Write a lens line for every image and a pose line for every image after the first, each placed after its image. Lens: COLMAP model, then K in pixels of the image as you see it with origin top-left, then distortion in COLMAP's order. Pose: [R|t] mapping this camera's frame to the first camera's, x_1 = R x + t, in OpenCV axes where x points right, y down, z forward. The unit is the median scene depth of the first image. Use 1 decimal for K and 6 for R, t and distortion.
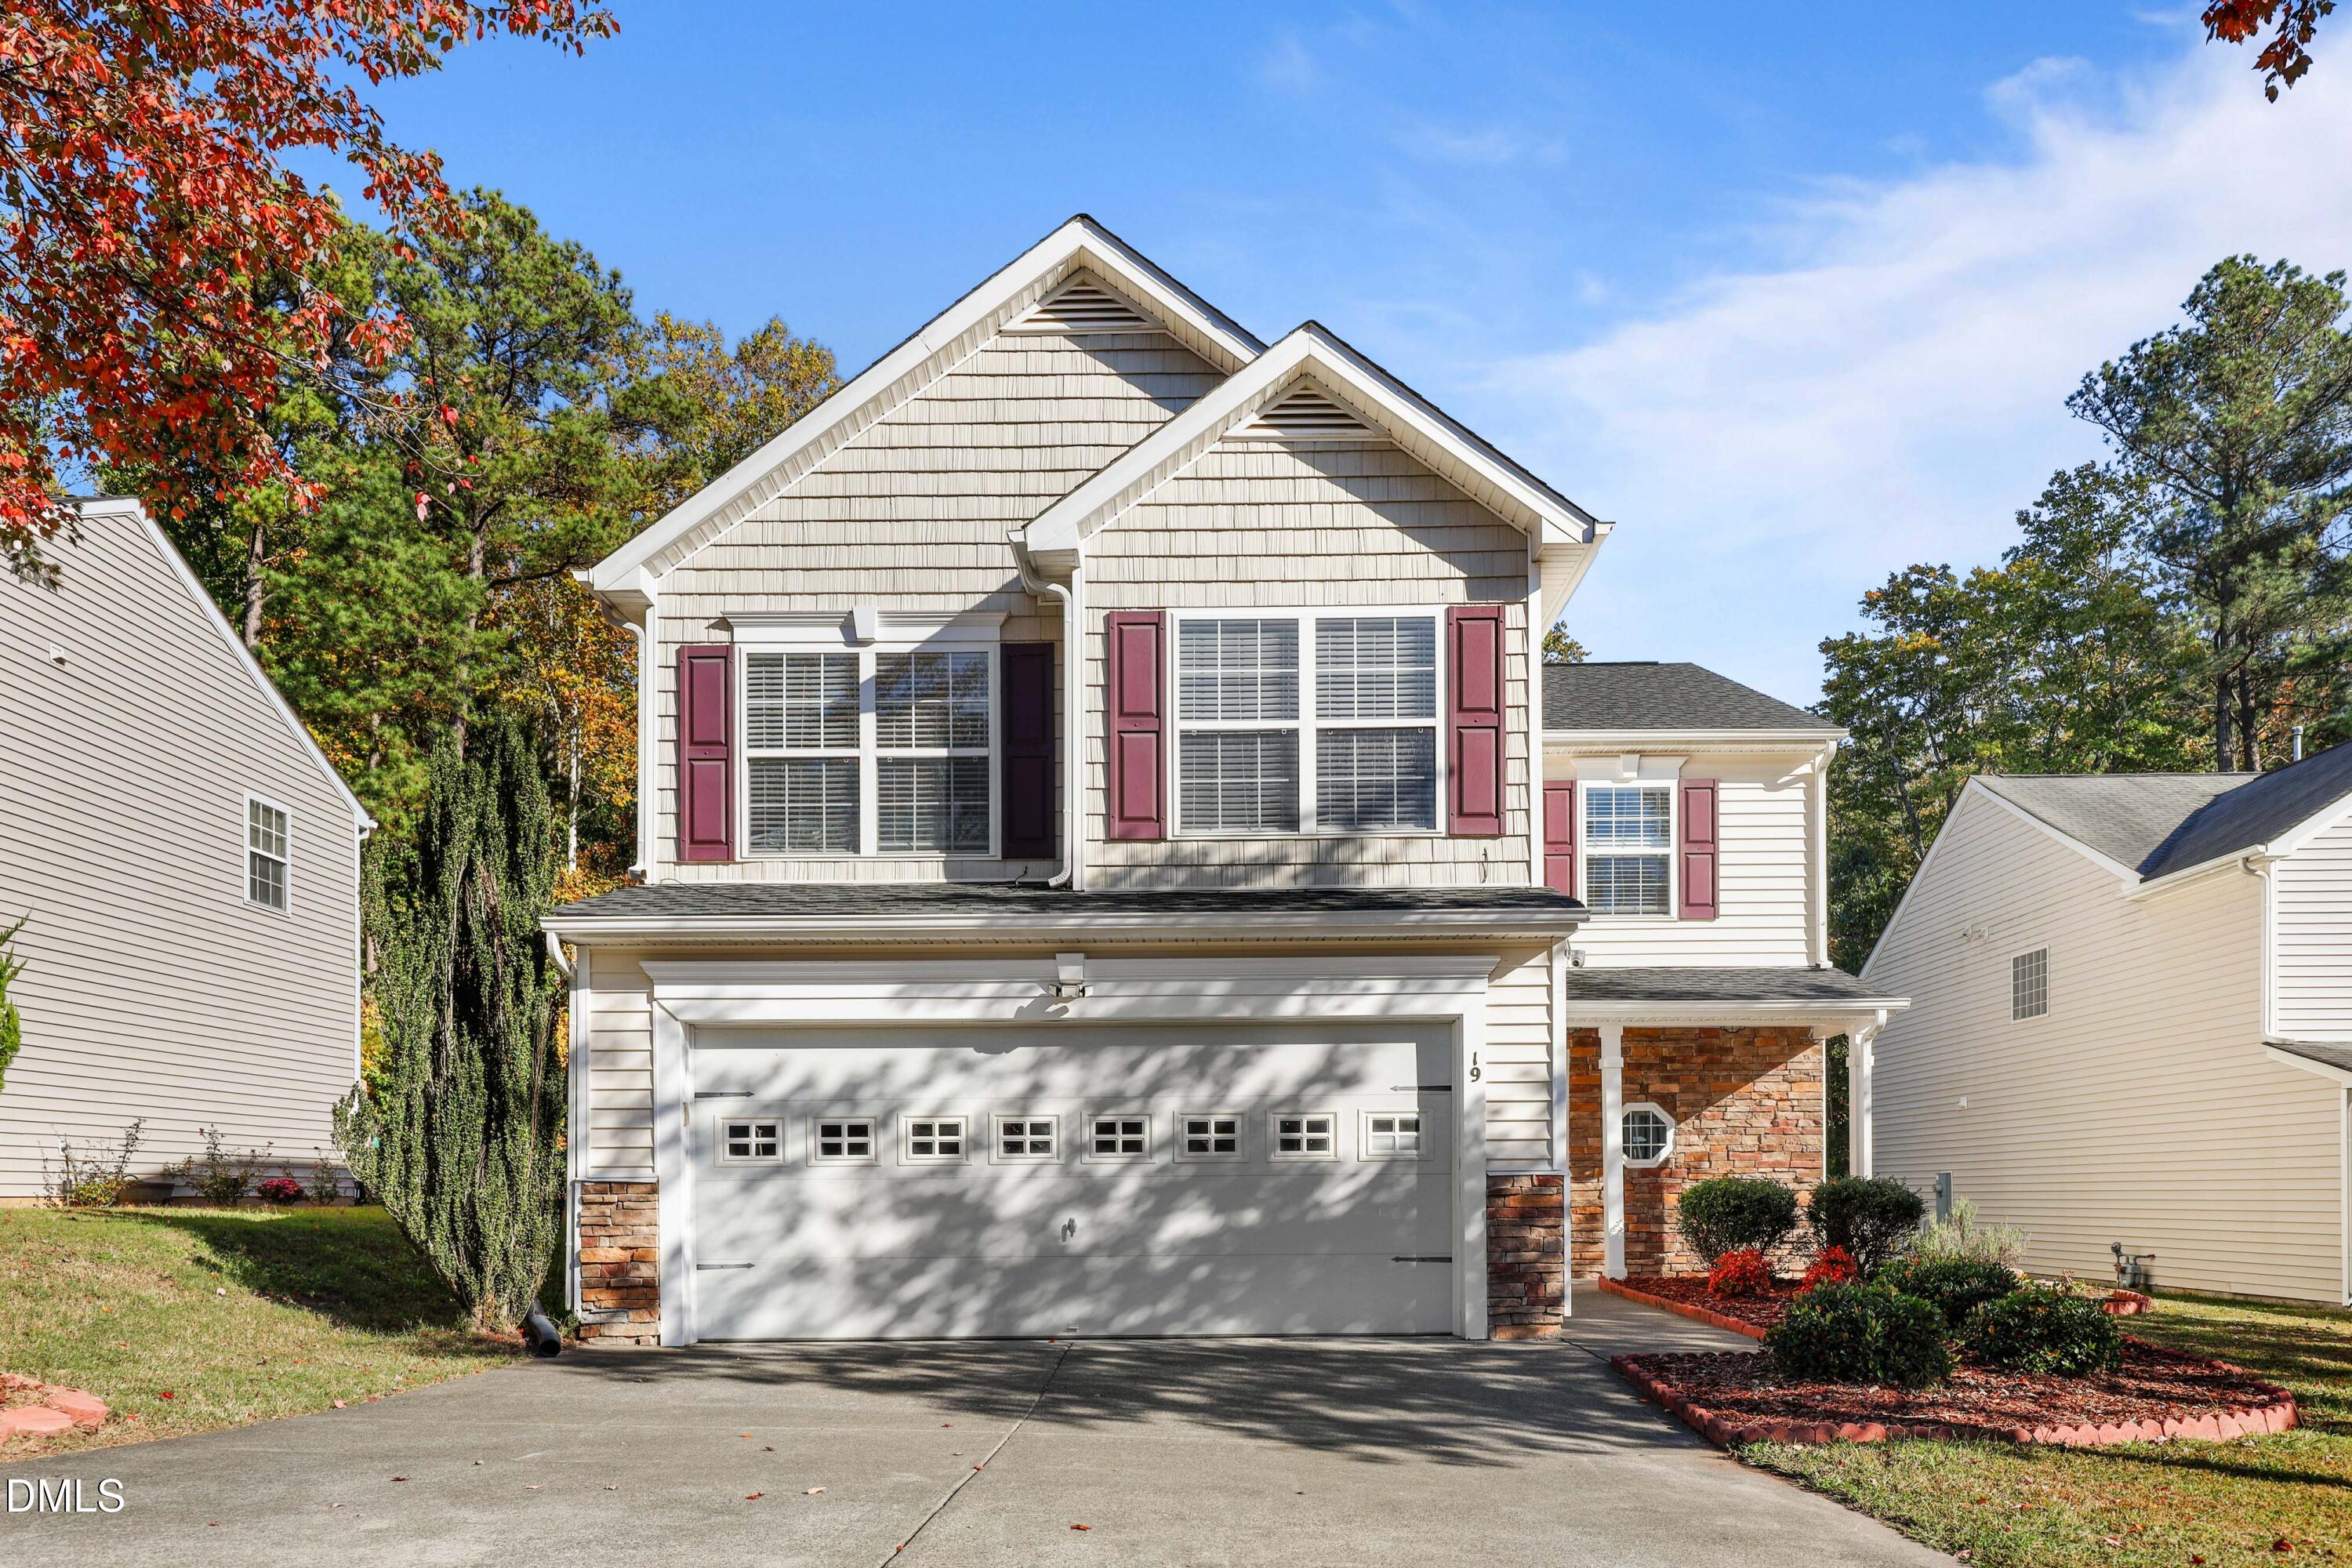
lens RADIAL K [[1515.9, 0, 1176.0], [0, 1515.9, 784.0], [0, 0, 1]] dist [0.005824, -0.024025]
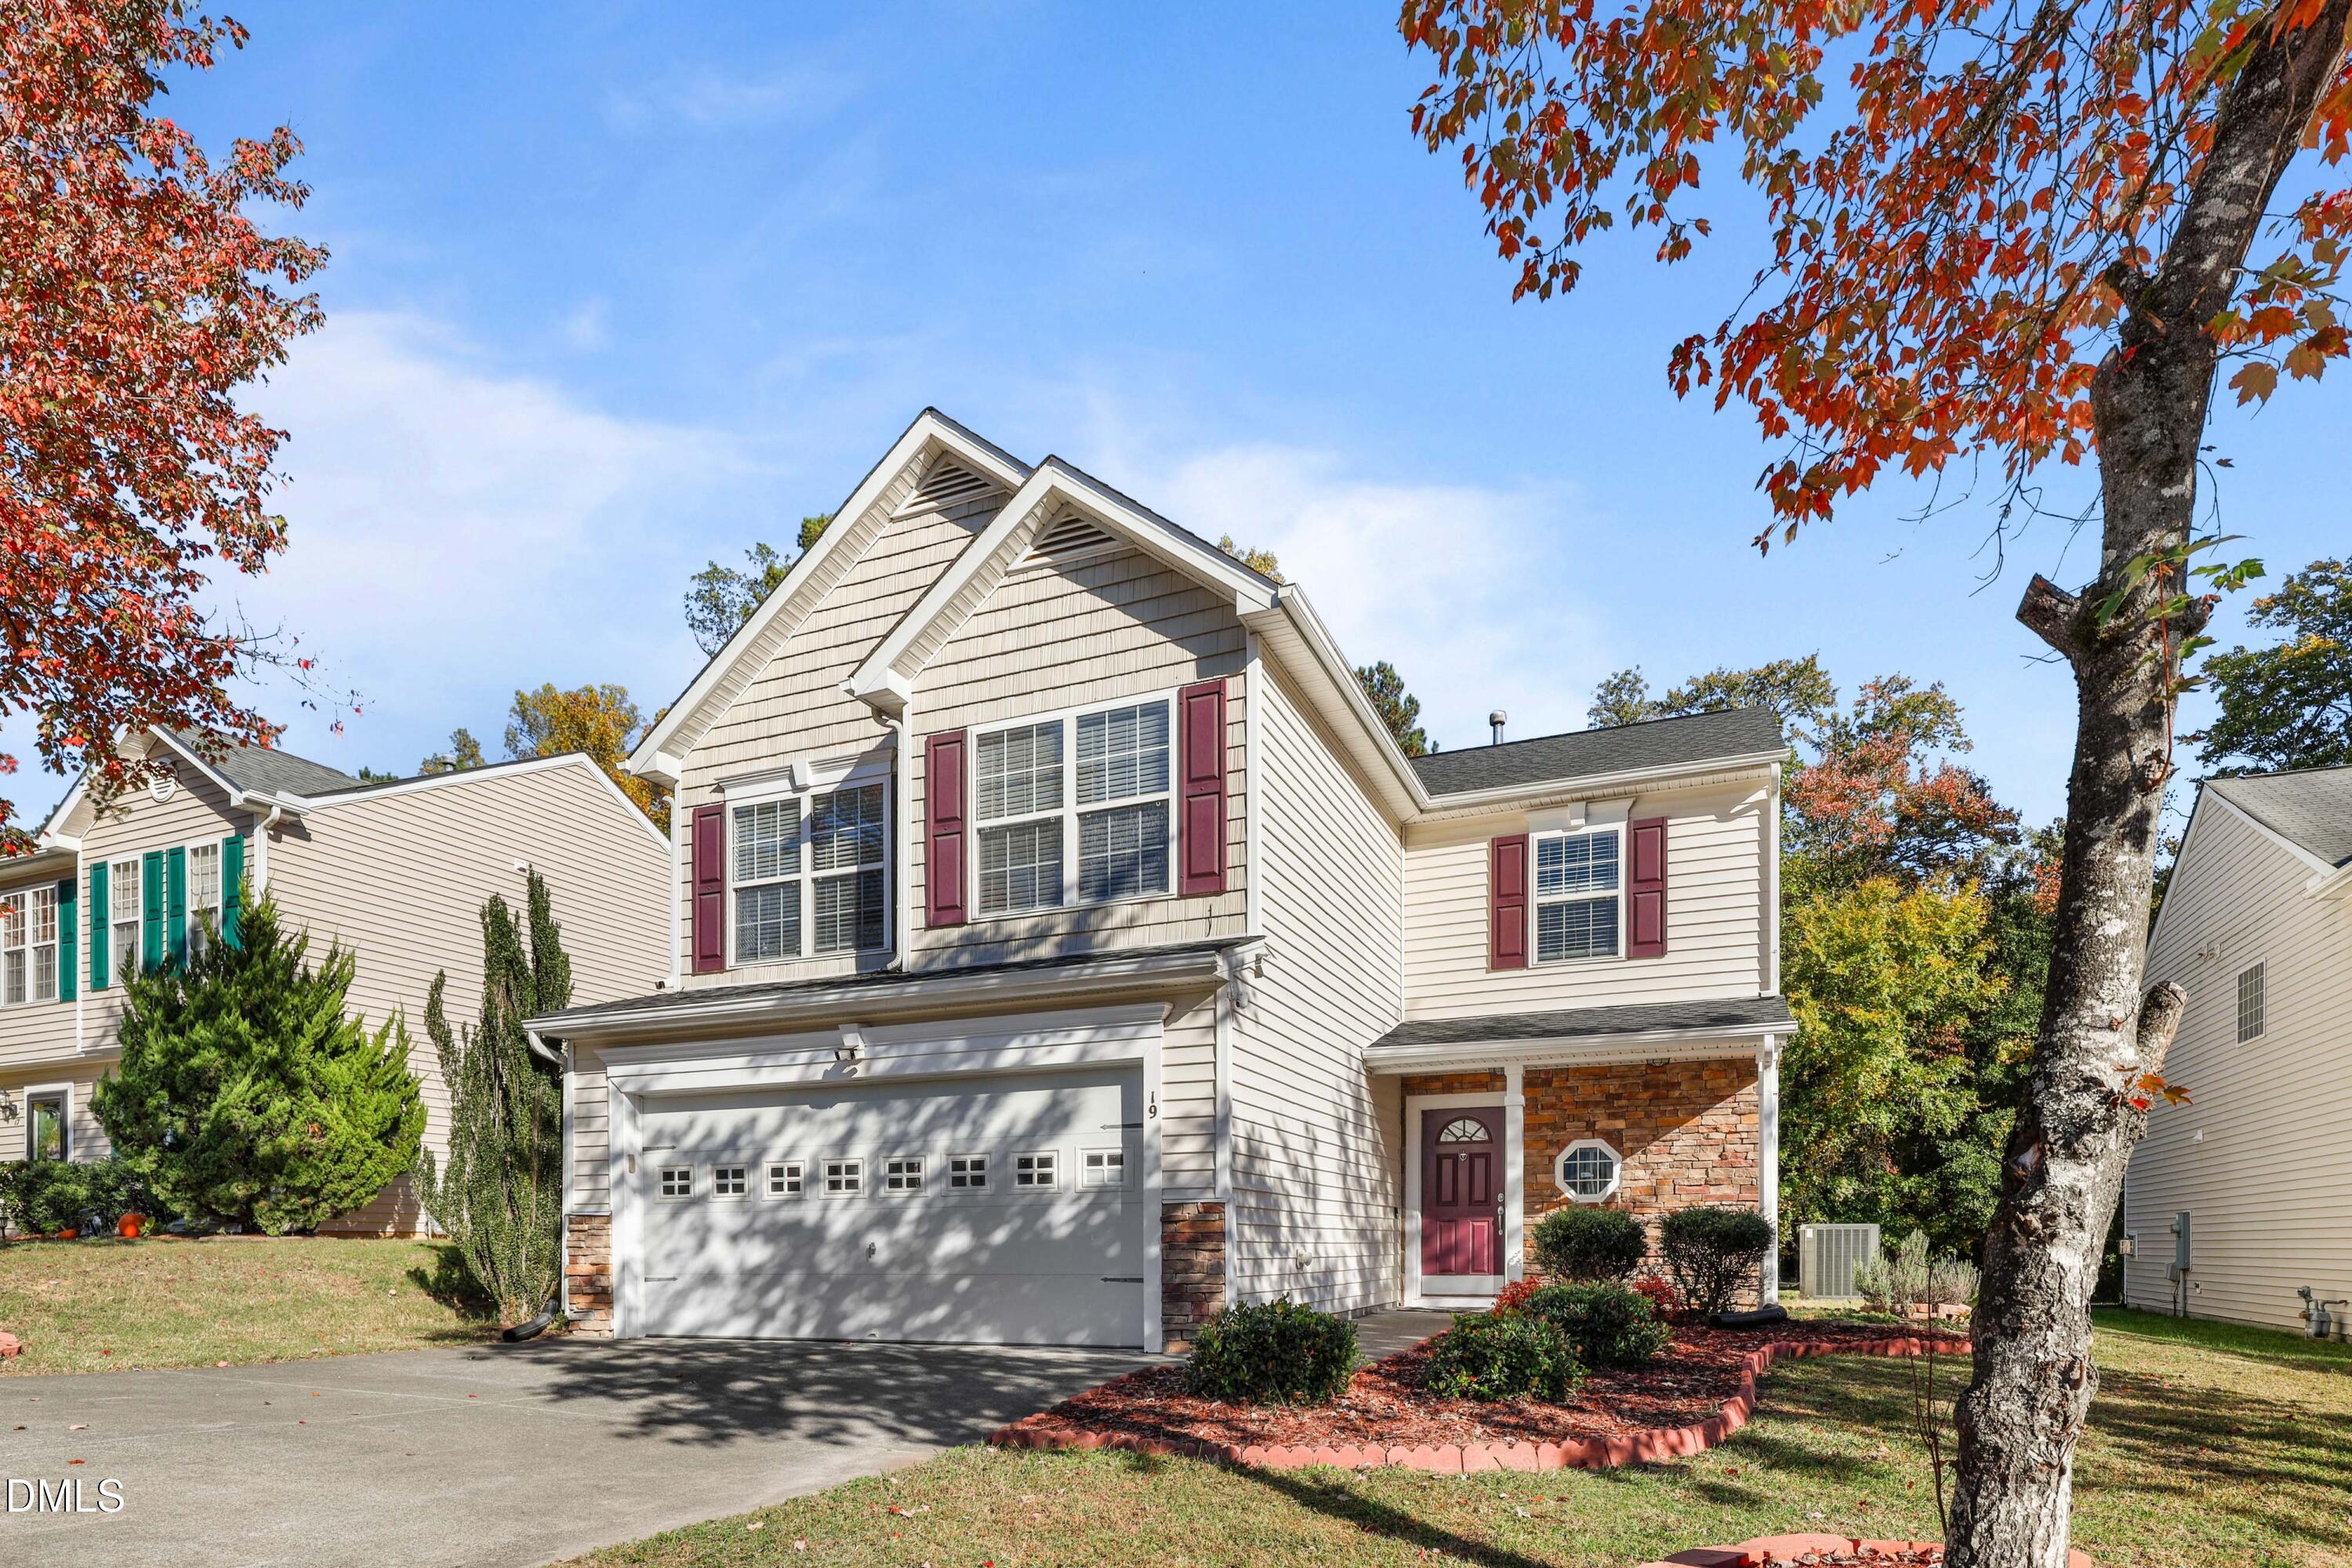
lens RADIAL K [[1265.4, 0, 1176.1], [0, 1265.4, 927.2], [0, 0, 1]] dist [-0.004005, -0.000711]
pose [[0.929858, -0.087108, -0.357458, 0.491402], [0.093948, 0.995576, 0.001779, 0.053064], [0.355721, -0.035236, 0.933928, 0.143685]]
